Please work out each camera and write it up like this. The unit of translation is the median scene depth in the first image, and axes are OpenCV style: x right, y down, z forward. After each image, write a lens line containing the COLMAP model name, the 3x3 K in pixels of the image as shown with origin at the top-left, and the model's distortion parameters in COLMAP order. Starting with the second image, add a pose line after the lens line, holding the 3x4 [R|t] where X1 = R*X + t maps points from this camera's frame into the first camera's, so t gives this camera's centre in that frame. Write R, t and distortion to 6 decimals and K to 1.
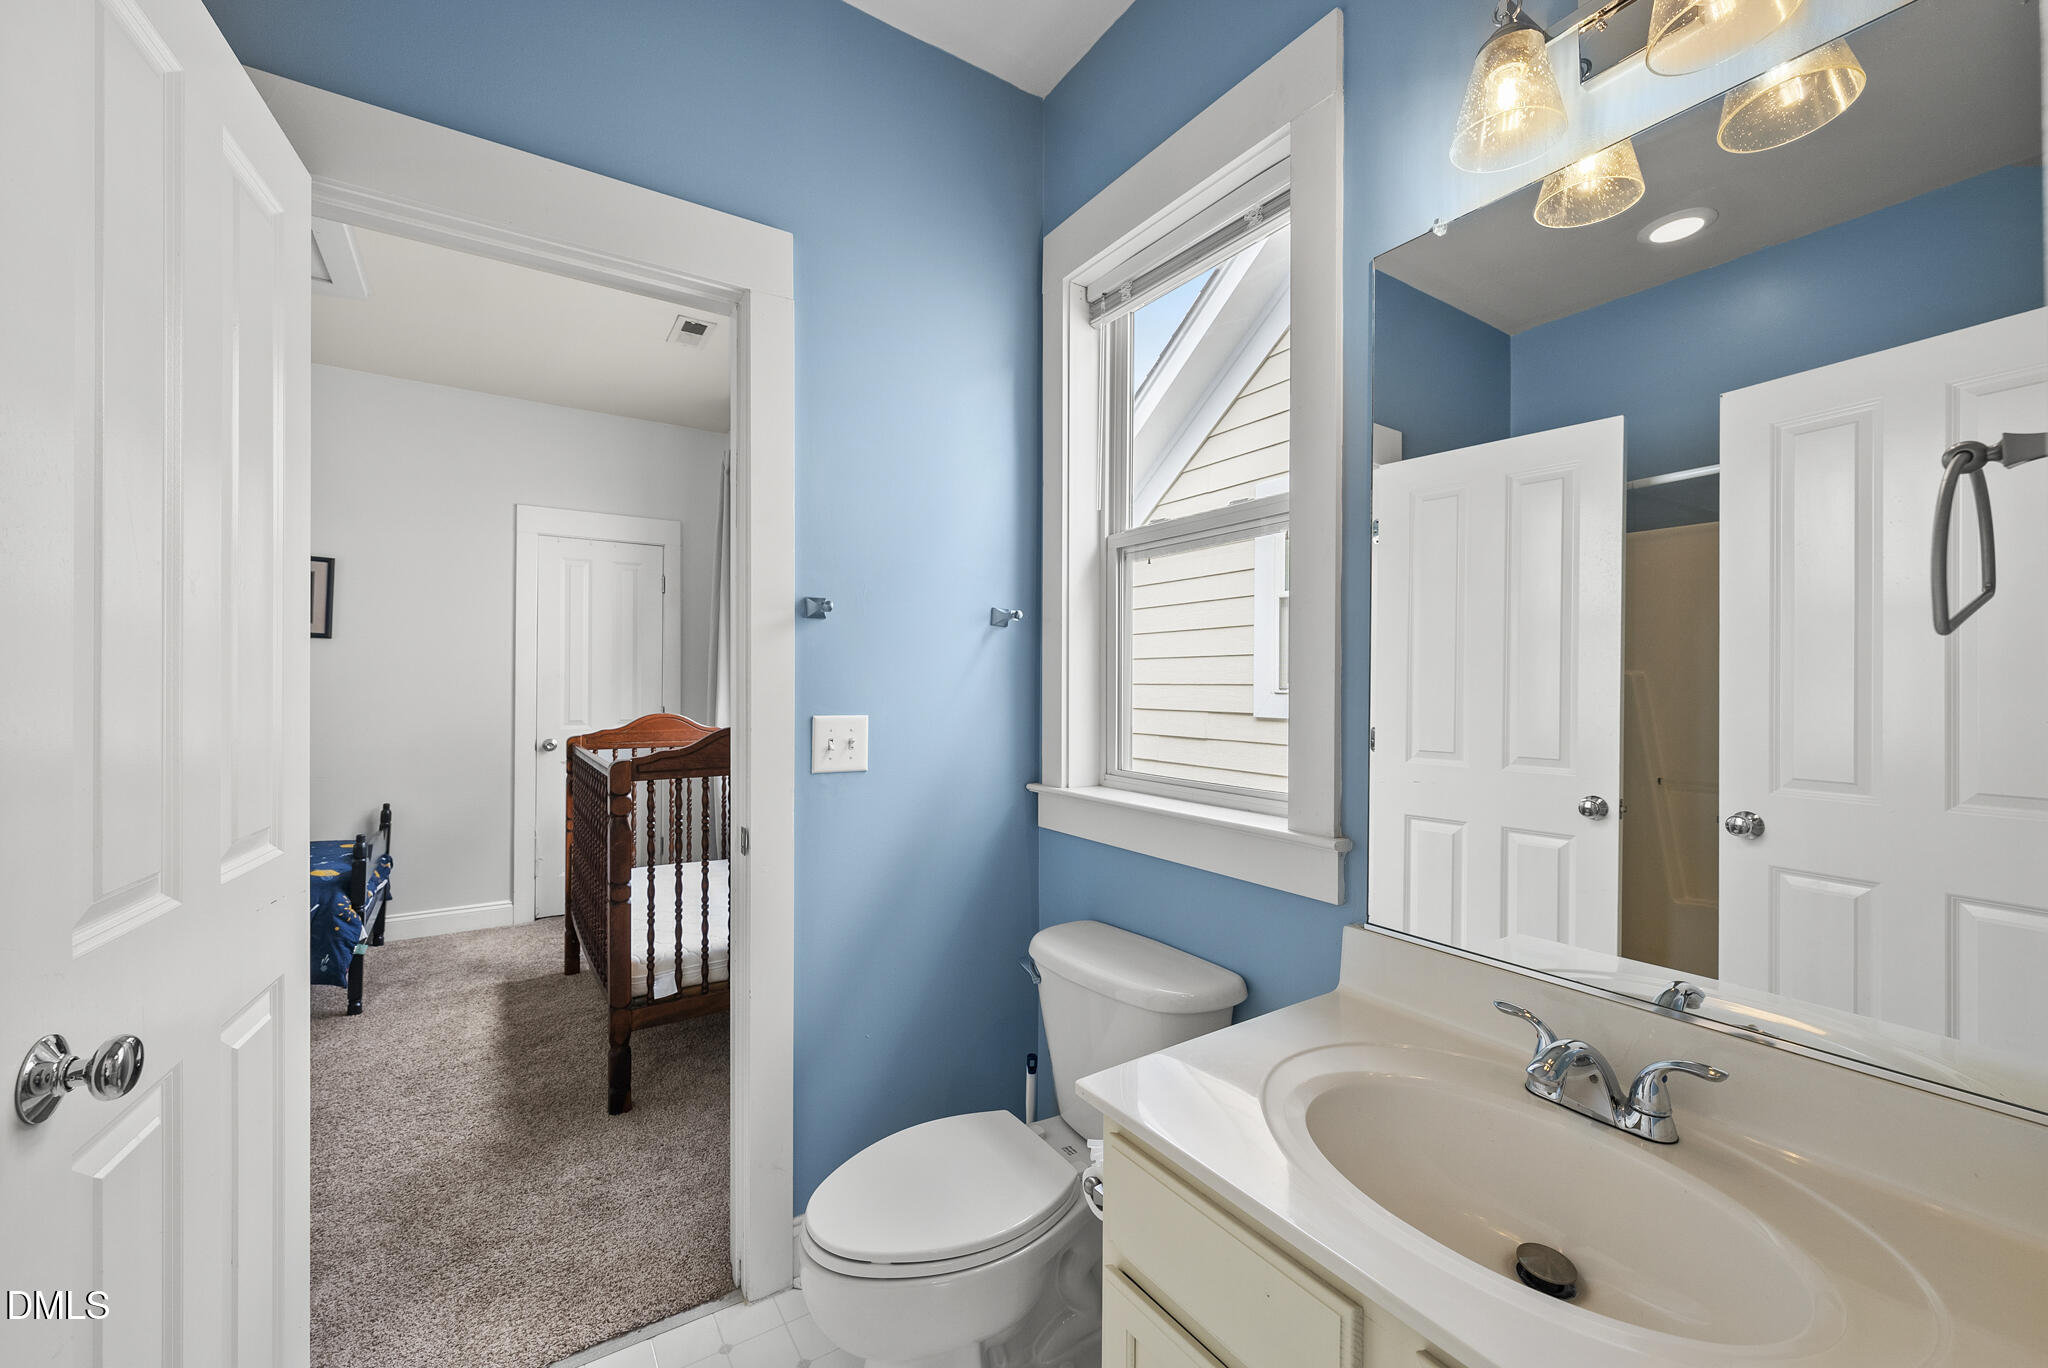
lens RADIAL K [[805.5, 0, 1029.5], [0, 805.5, 682.0], [0, 0, 1]] dist [-0.001645, -0.000013]
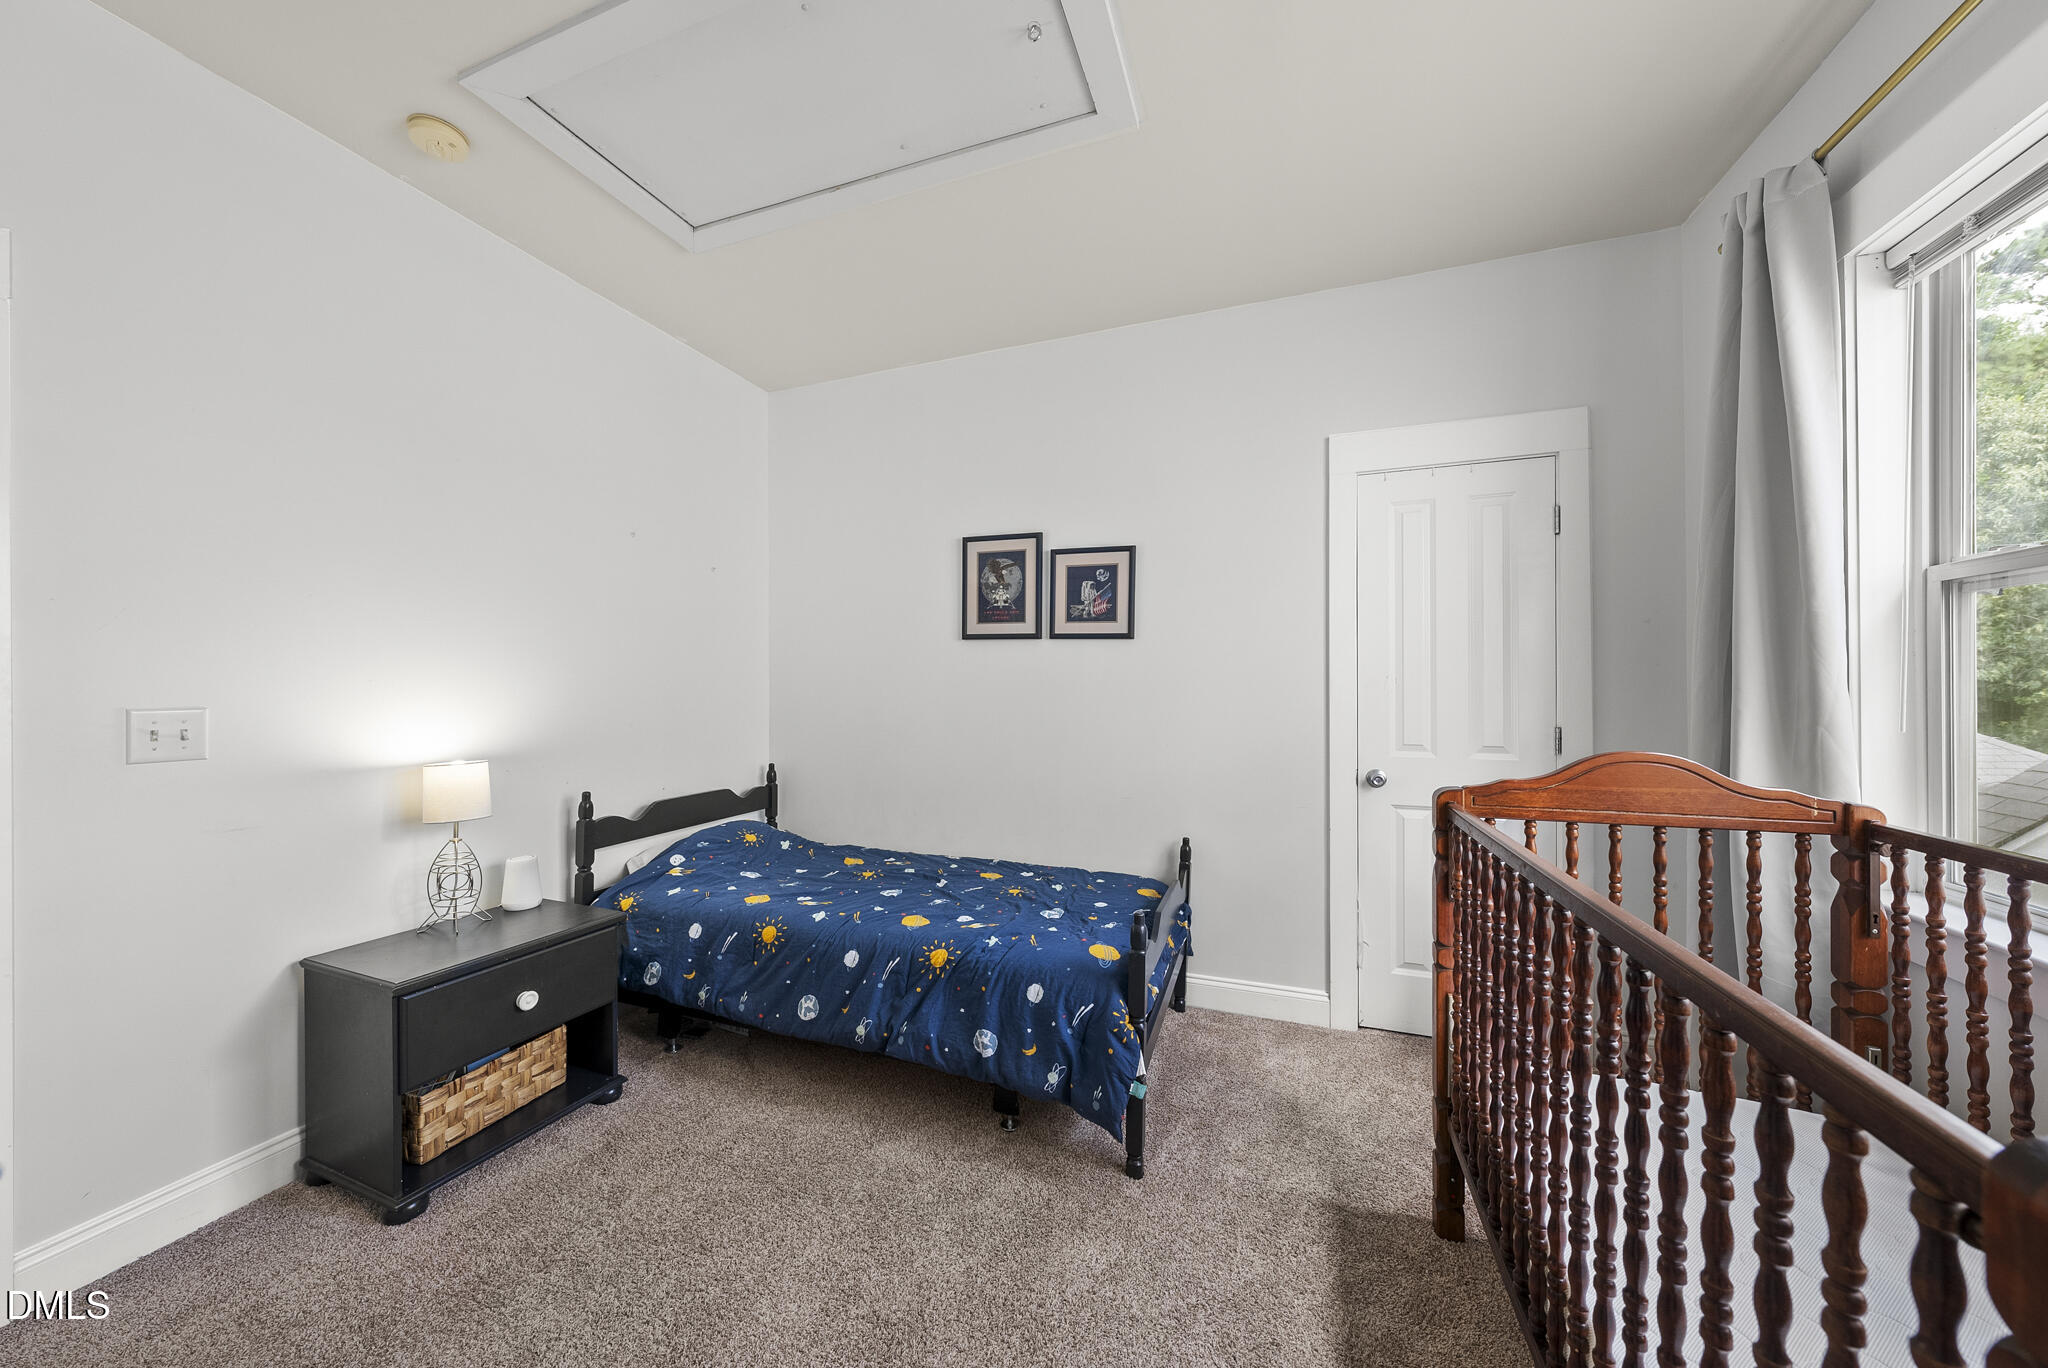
lens RADIAL K [[698.9, 0, 1027.4], [0, 698.9, 688.6], [0, 0, 1]] dist [-0.002054, -0.000143]
pose [[0.589813, -0.007025, -0.807509, -0.333316], [0.010159, 0.999948, -0.001279, -0.000671], [0.807476, -0.007449, 0.589854, 0.470173]]
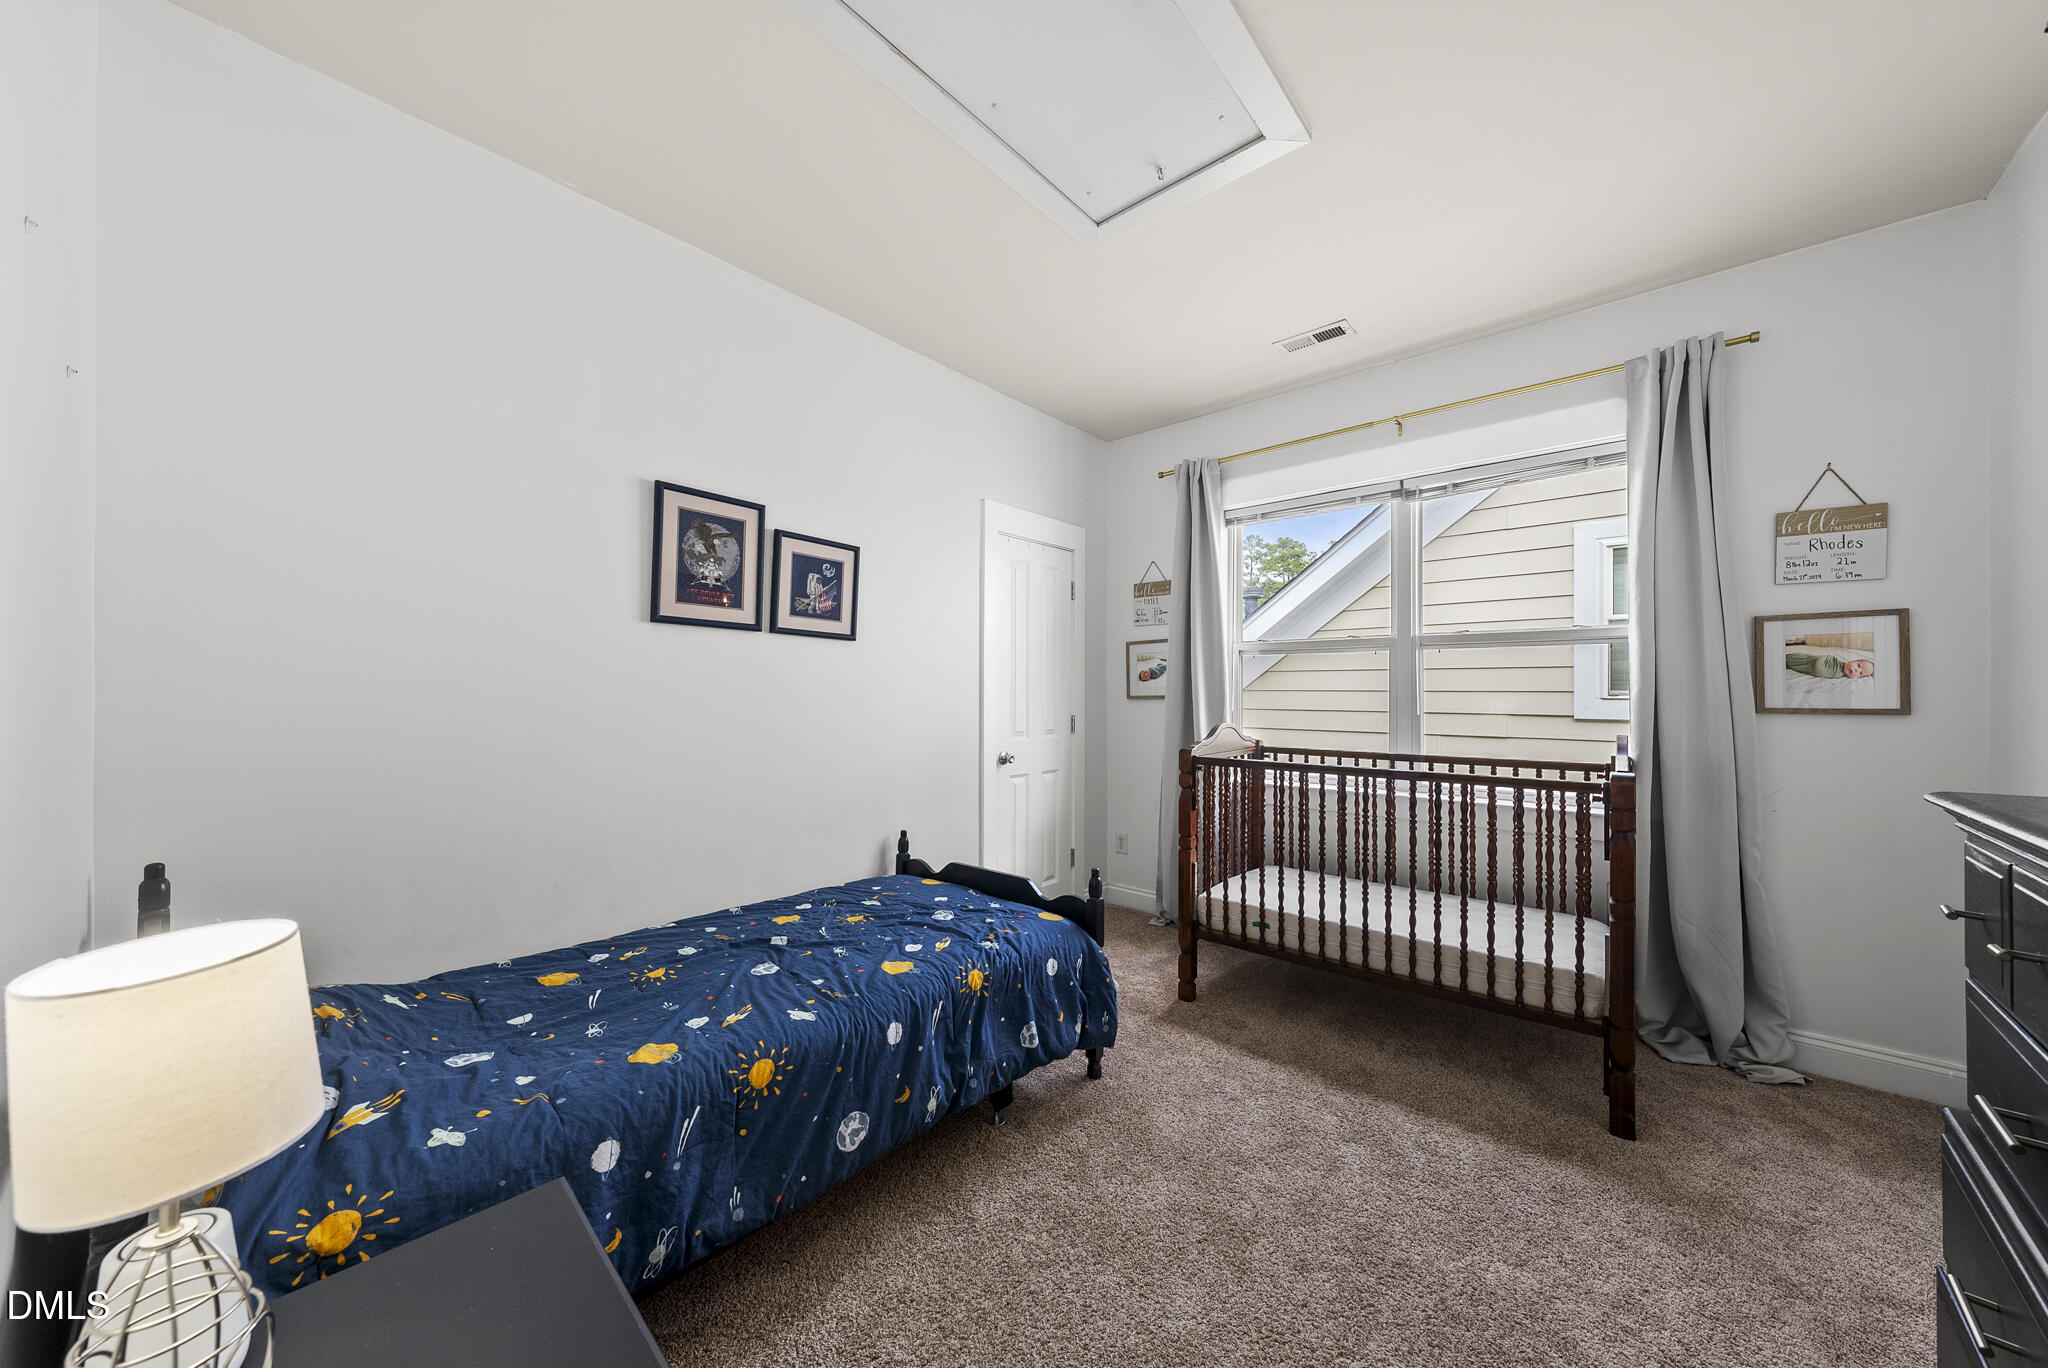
lens RADIAL K [[698.9, 0, 1027.1], [0, 698.9, 687.4], [0, 0, 1]] dist [-0.002054, -0.000143]
pose [[0.964950, -0.000725, 0.262432, -0.900309], [0.000850, 1.000000, -0.000365, -0.004280], [-0.262431, 0.000576, 0.964950, 0.239193]]
